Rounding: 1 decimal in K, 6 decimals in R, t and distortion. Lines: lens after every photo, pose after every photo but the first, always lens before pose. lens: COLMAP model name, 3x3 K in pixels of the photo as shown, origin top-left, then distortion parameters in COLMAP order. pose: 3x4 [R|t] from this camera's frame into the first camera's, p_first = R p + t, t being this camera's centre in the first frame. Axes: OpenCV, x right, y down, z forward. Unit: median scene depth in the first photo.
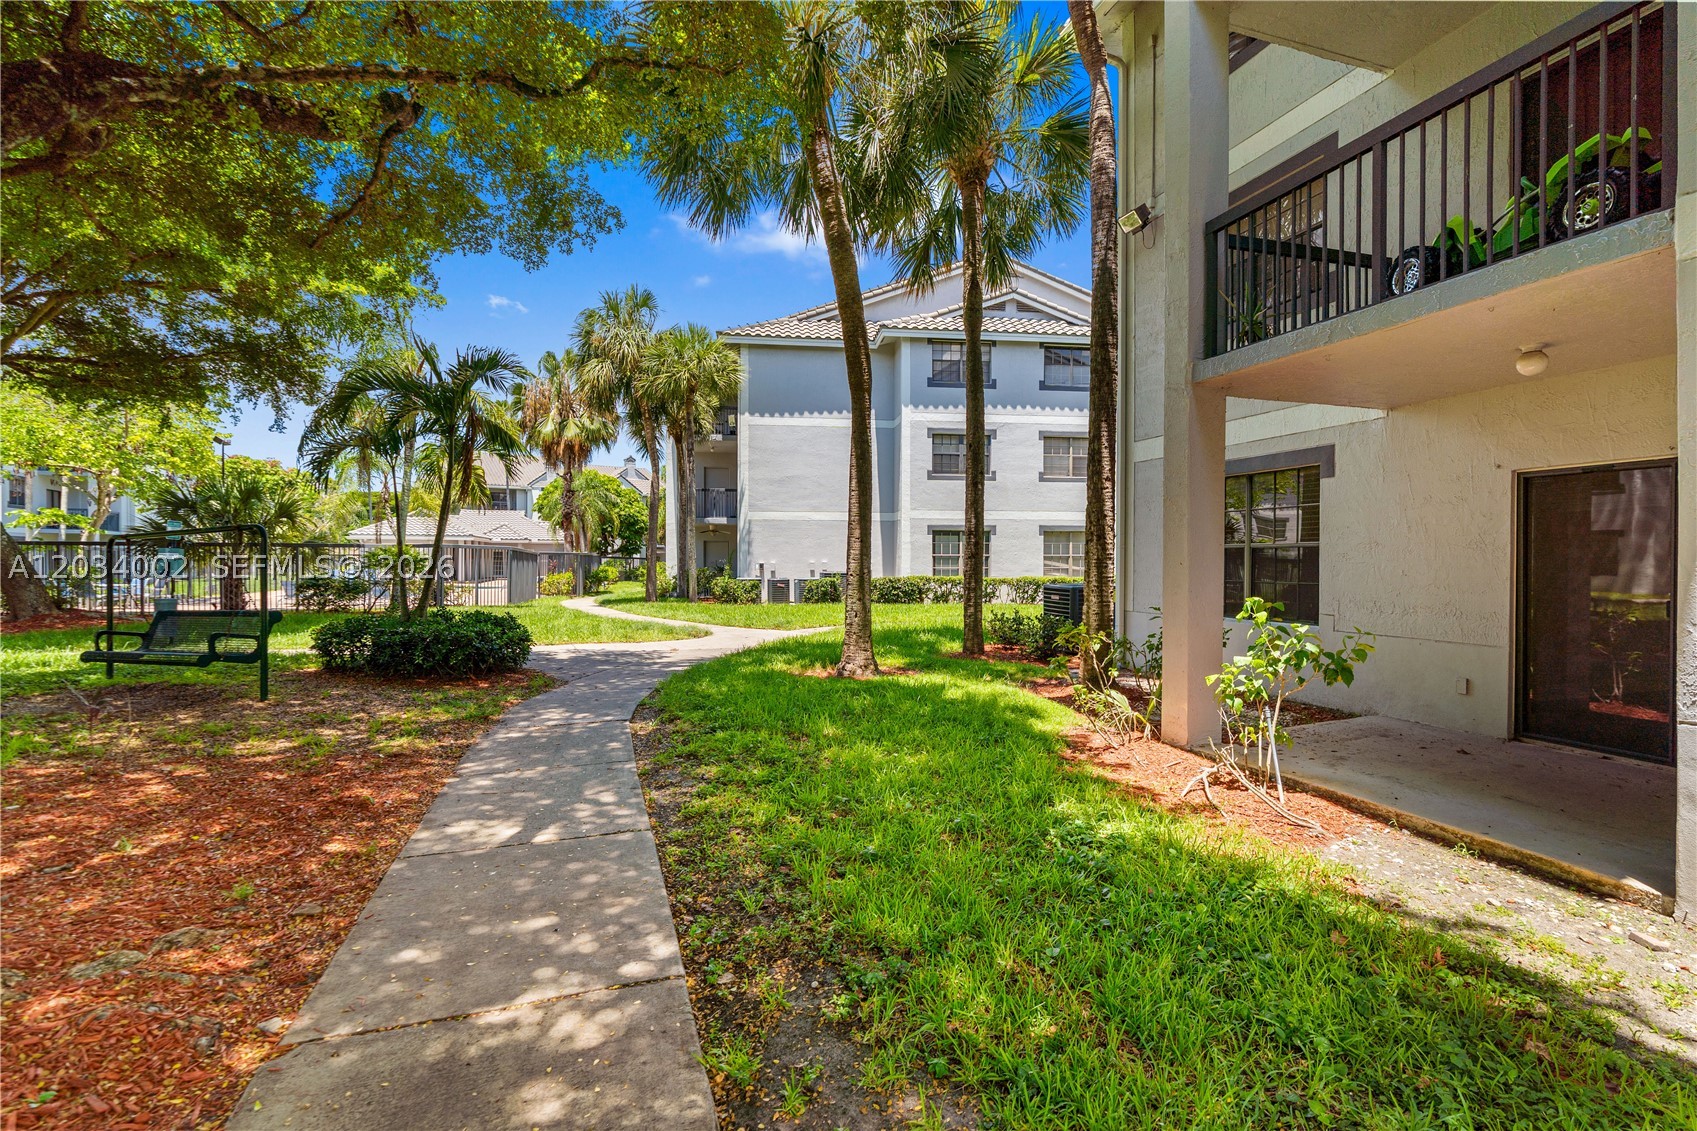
lens RADIAL K [[764.7, 0, 856.4], [0, 764.7, 571.5], [0, 0, 1]] dist [-0.010065, 0.003296]
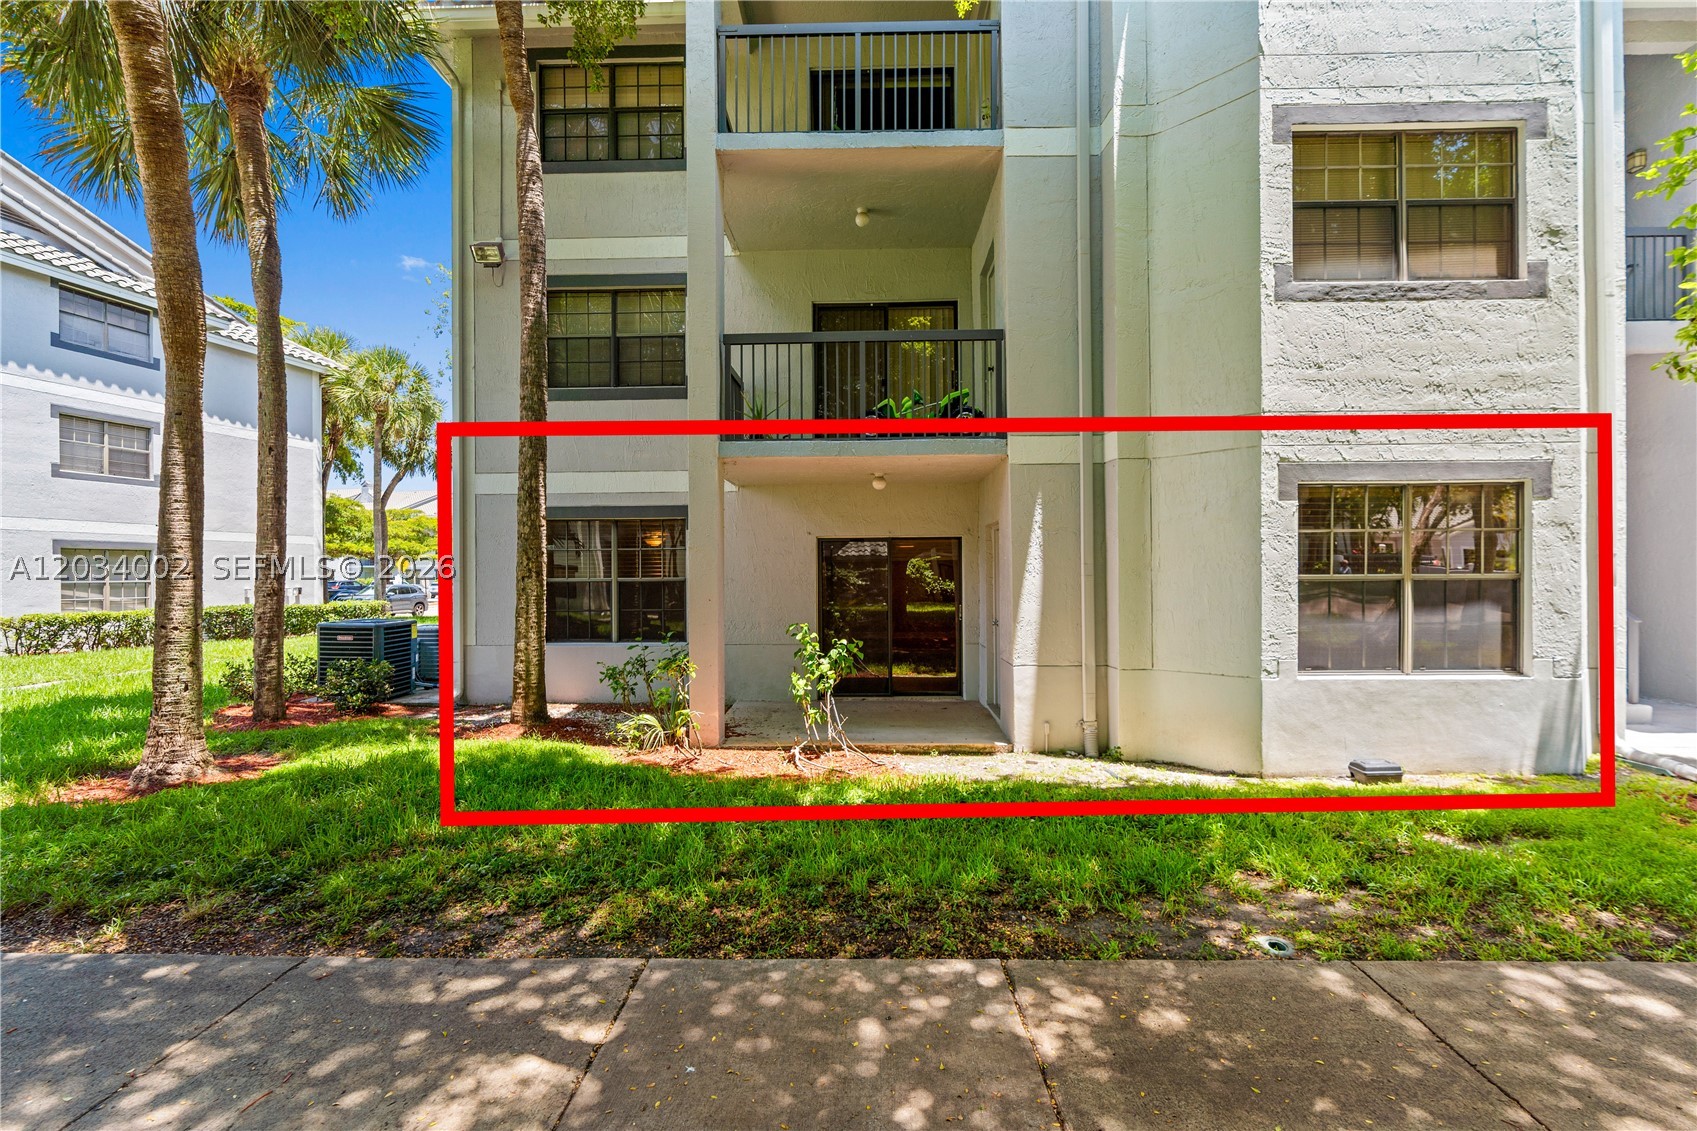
lens RADIAL K [[764.7, 0, 843.8], [0, 764.7, 572.1], [0, 0, 1]] dist [-0.010065, 0.003296]
pose [[0.347302, -0.000032, 0.937753, -0.833204], [0.021598, 0.999735, -0.007965, -0.051527], [-0.937505, 0.023020, 0.347210, 0.455318]]
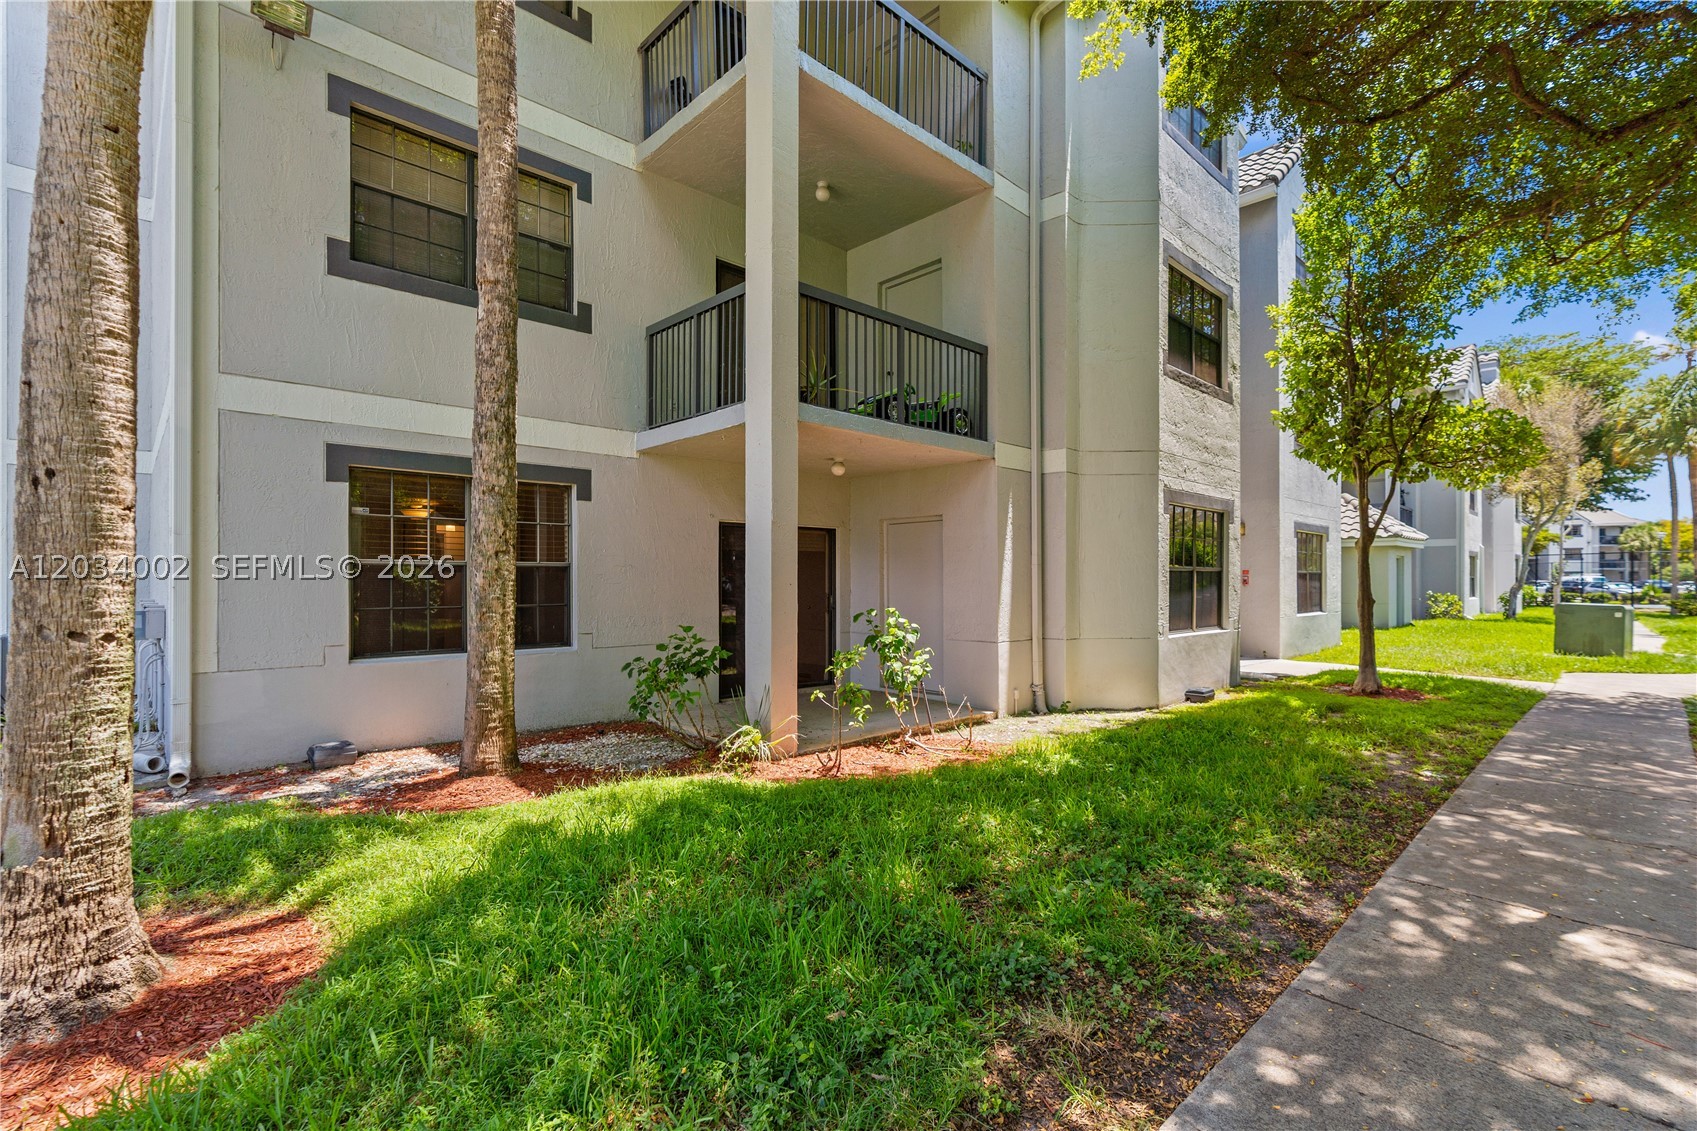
lens RADIAL K [[764.7, 0, 852.5], [0, 764.7, 575.7], [0, 0, 1]] dist [-0.010065, 0.003296]
pose [[-0.421046, 0.003725, 0.907031, -0.729304], [0.012917, 0.999915, 0.001890, -0.029020], [-0.906947, 0.012512, -0.421059, 1.718178]]
